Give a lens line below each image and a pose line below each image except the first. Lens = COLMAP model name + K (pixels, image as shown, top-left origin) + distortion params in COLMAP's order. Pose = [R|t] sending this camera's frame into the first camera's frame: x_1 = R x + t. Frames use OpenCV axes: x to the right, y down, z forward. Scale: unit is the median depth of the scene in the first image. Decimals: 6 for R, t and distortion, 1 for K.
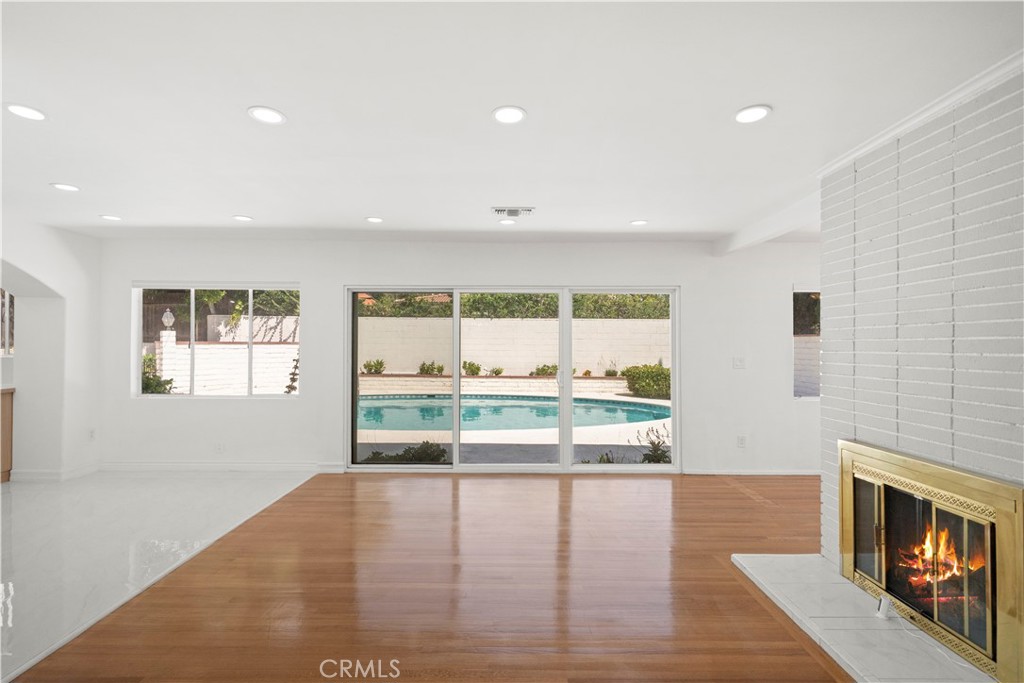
lens RADIAL K [[485.7, 0, 511.7], [0, 485.7, 336.7], [0, 0, 1]] dist [0.001805, 0.000854]
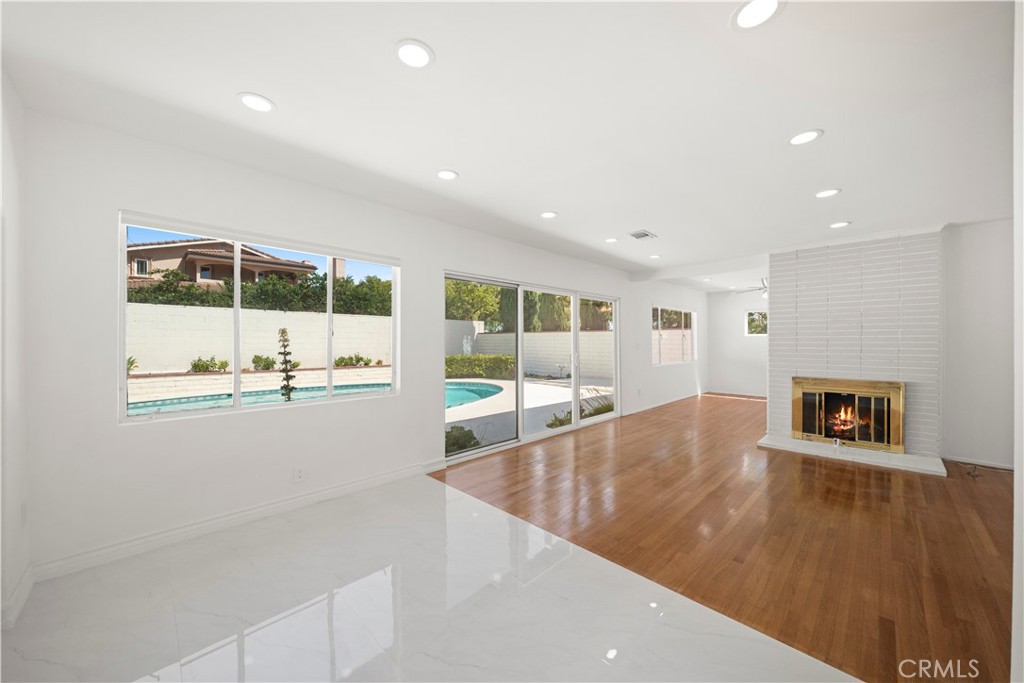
lens RADIAL K [[379.0, 0, 506.6], [0, 379.0, 343.0], [0, 0, 1]] dist [-0.002308, -0.000374]
pose [[0.700940, -0.007006, 0.713186, -0.321738], [-0.010047, 0.999756, 0.019696, 0.008296], [-0.713149, -0.020972, 0.700698, 0.163106]]
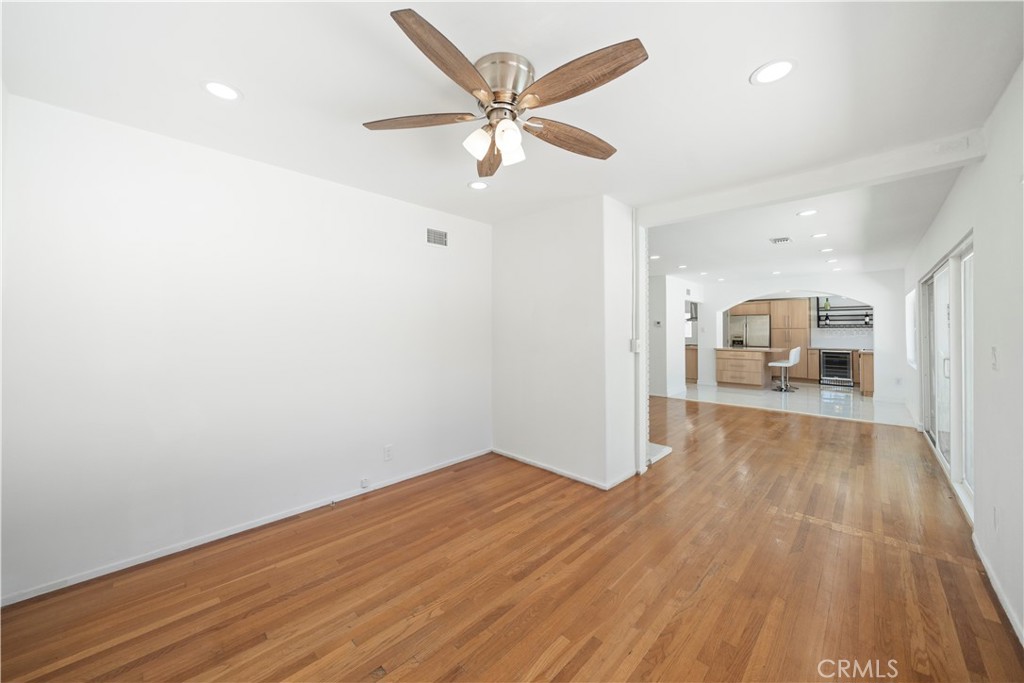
lens RADIAL K [[345.3, 0, 514.4], [0, 345.3, 326.4], [0, 0, 1]] dist [-0.008335, 0.000061]
pose [[-0.709633, -0.016022, -0.704389, 0.430210], [0.008896, 0.999458, -0.031697, 0.011626], [0.704515, -0.028759, -0.709106, 0.368361]]
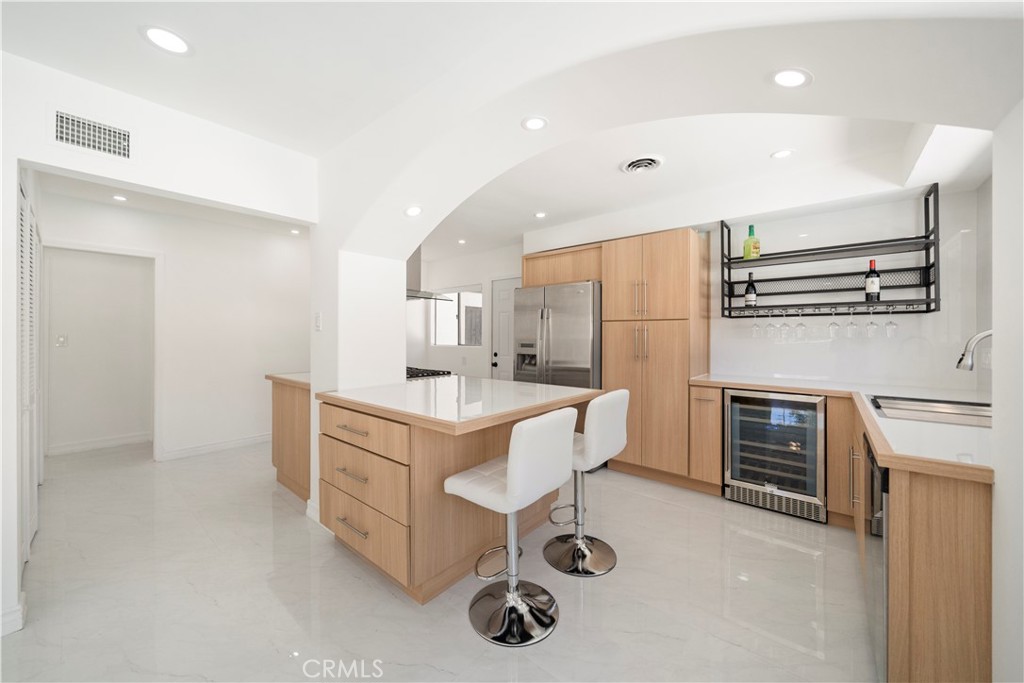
lens RADIAL K [[379.0, 0, 498.8], [0, 379.0, 333.2], [0, 0, 1]] dist [-0.002308, -0.000374]
pose [[-0.647369, -0.009895, -0.762113, -0.266876], [0.010239, 0.999713, -0.021678, 0.012016], [0.762108, -0.021837, -0.647081, 0.355765]]
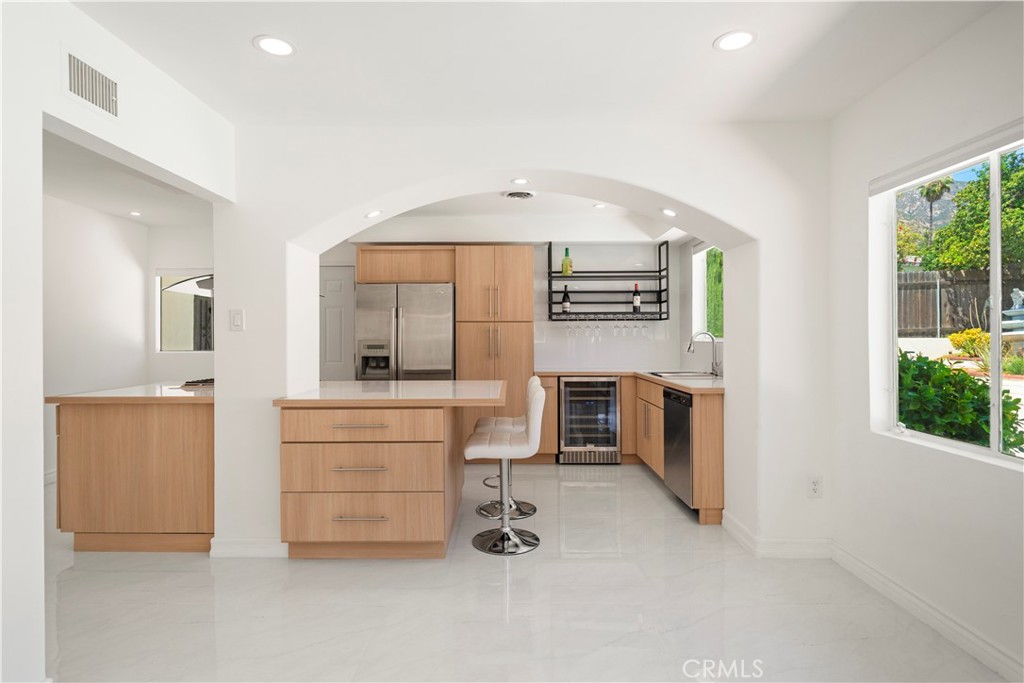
lens RADIAL K [[535.0, 0, 502.3], [0, 535.0, 335.2], [0, 0, 1]] dist [0.001318, 0.001001]
pose [[-0.012903, -0.006097, -0.999898, -0.106471], [0.022470, 0.999727, -0.006386, 0.011566], [0.999664, -0.022550, -0.012762, 0.266468]]
